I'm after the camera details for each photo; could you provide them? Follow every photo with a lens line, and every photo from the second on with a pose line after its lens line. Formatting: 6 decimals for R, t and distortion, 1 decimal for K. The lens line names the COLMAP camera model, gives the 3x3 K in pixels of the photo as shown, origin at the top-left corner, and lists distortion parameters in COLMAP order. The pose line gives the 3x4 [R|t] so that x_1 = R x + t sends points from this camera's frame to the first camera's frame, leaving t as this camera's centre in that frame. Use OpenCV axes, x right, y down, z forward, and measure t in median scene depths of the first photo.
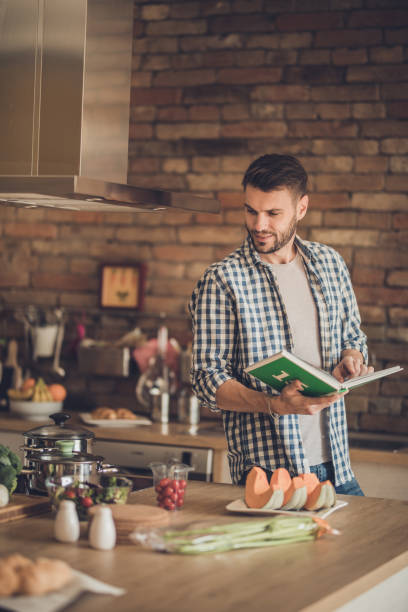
lens RADIAL K [[1506.1, 0, 204.9], [0, 1506.1, 310.1], [0, 0, 1]] dist [0.008954, 0.000000]
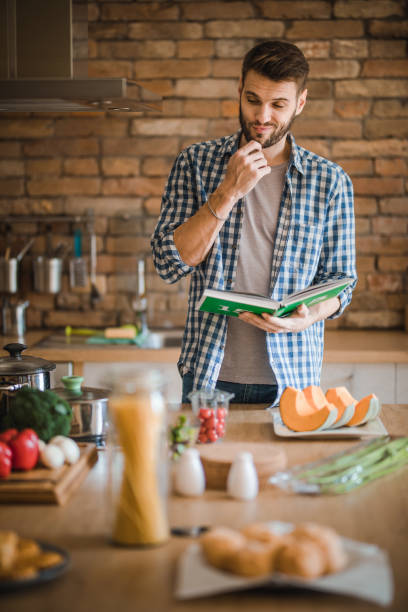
lens RADIAL K [[1506.1, 0, 203.1], [0, 1506.1, 305.3], [0, 0, 1]] dist [0.008954, 0.000000]
pose [[0.938343, -0.075678, 0.337320, -0.216275], [0.047538, 0.994722, 0.090927, -0.022045], [-0.342421, -0.069285, 0.936989, 0.097046]]
